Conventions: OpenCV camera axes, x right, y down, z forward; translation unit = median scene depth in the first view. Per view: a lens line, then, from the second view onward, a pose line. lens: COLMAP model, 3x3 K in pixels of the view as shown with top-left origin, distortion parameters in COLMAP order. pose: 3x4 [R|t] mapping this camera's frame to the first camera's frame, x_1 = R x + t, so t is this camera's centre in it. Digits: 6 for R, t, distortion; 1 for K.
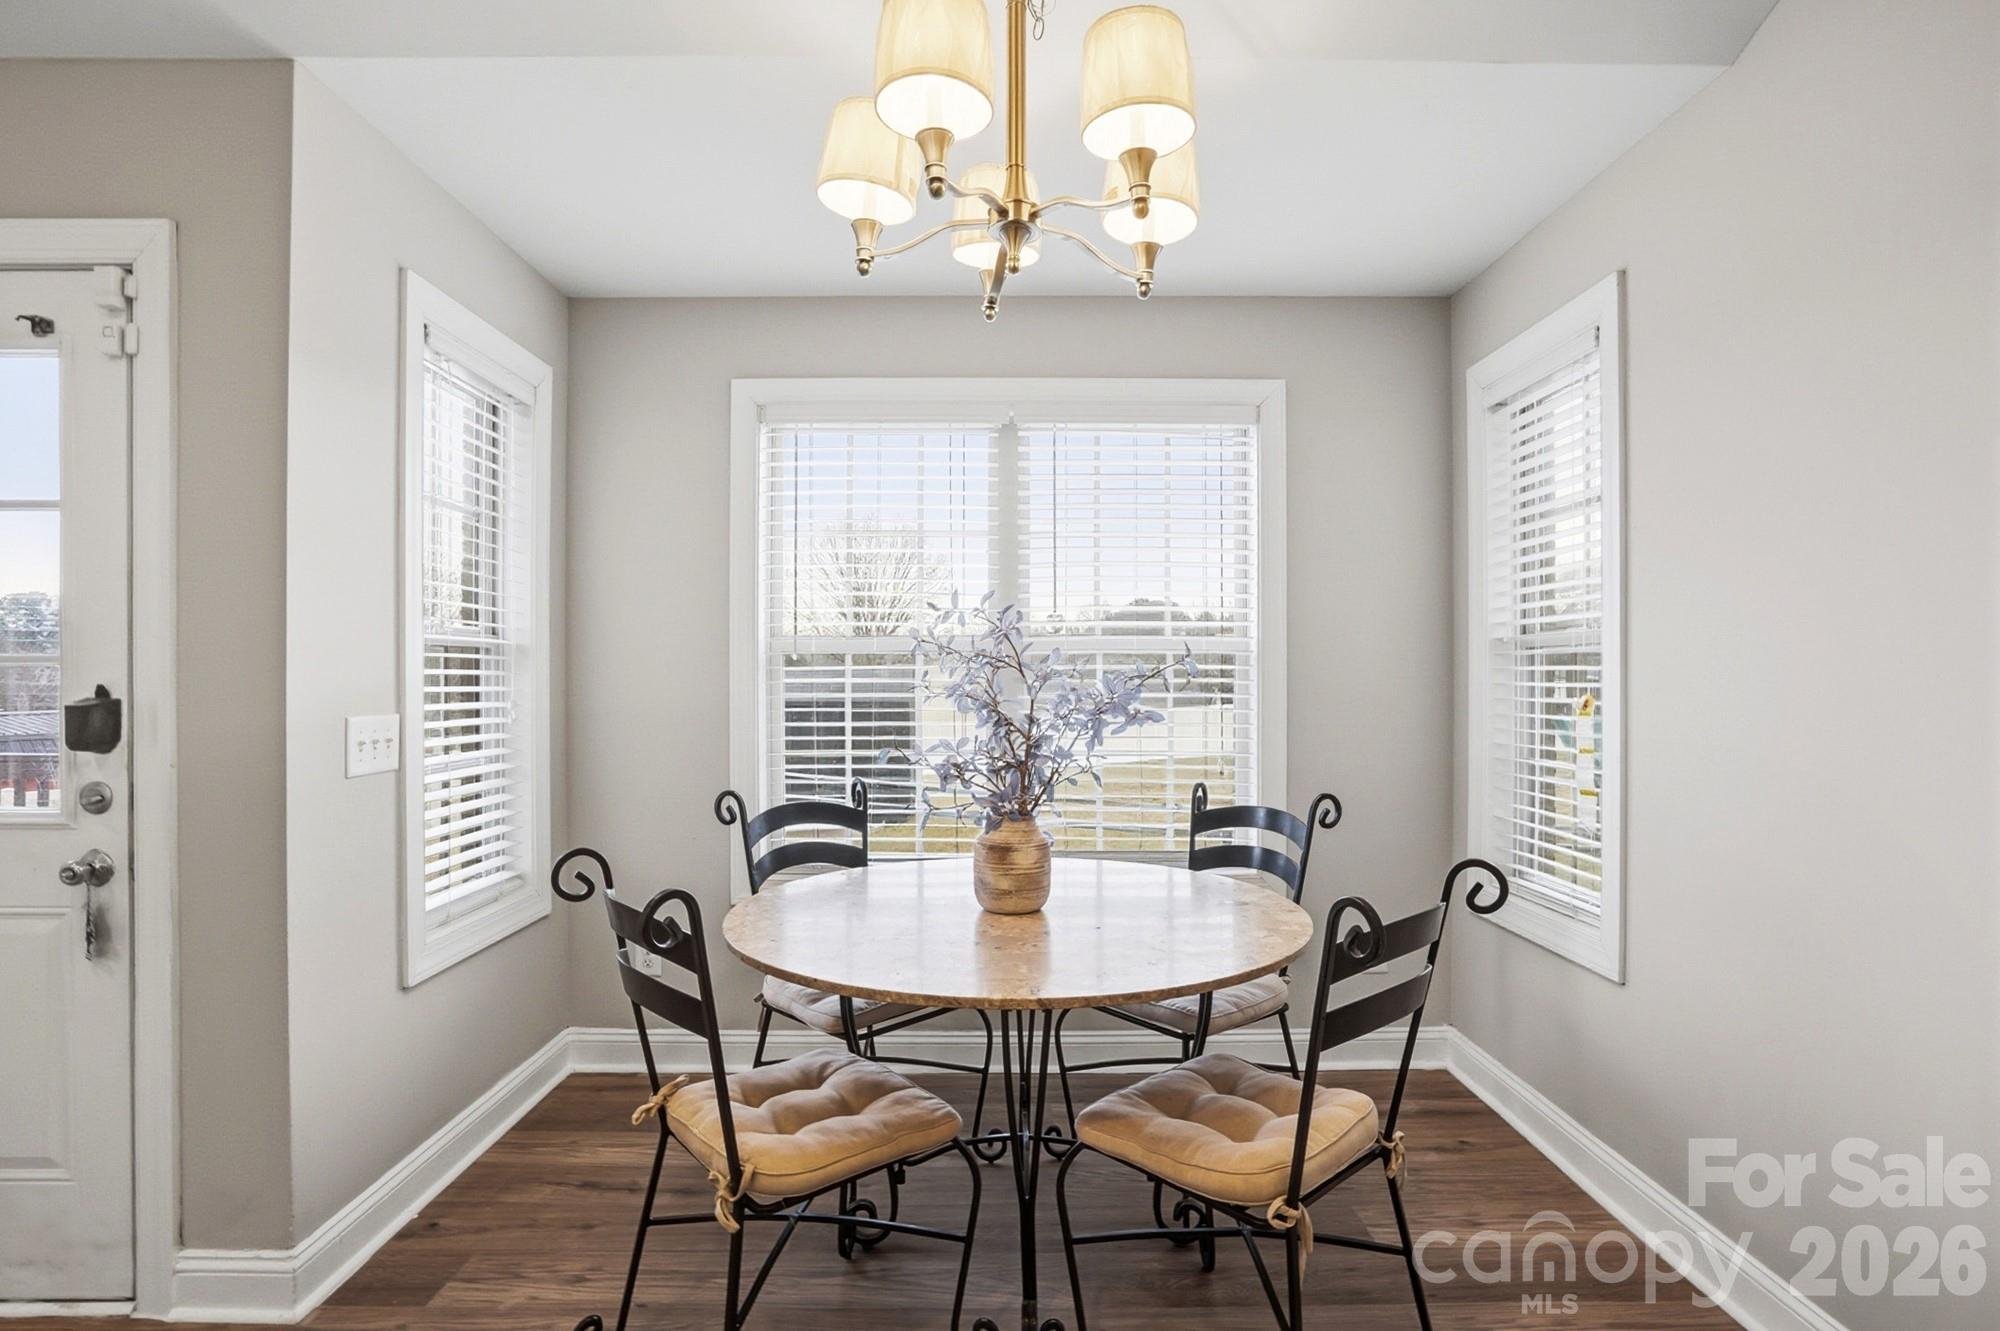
lens RADIAL K [[925.2, 0, 998.4], [0, 925.2, 669.9], [0, 0, 1]] dist [0.001133, 0.000134]
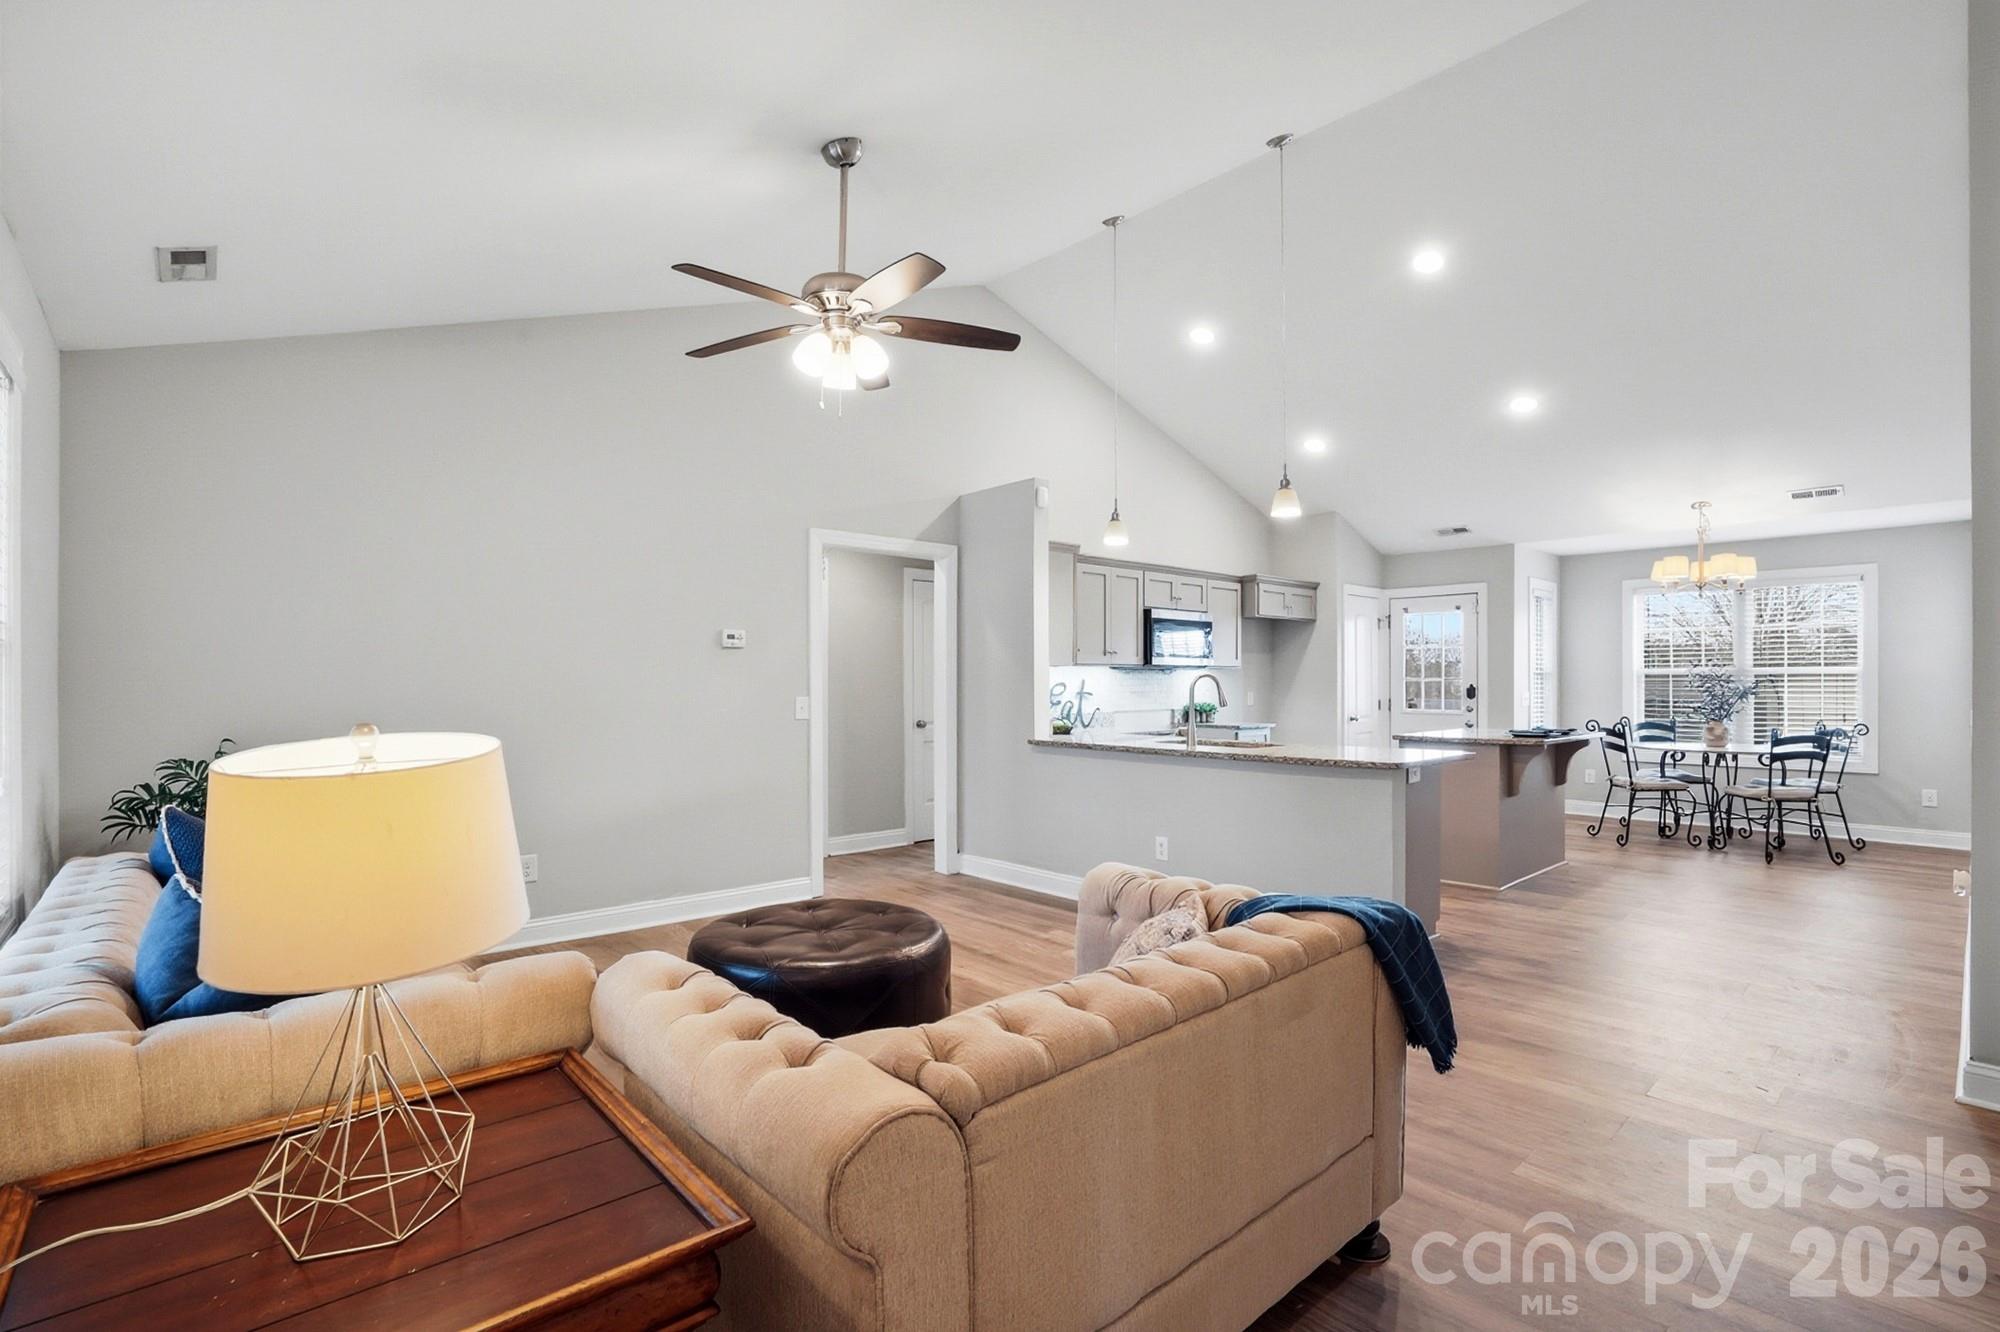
lens RADIAL K [[923.2, 0, 999.3], [0, 923.2, 679.4], [0, 0, 1]] dist [-0.032327, 0.002947]
pose [[0.661291, -0.003257, -0.750123, 0.814361], [0.002394, 0.999995, -0.002231, -0.003728], [0.750126, -0.000320, 0.661295, -3.436040]]
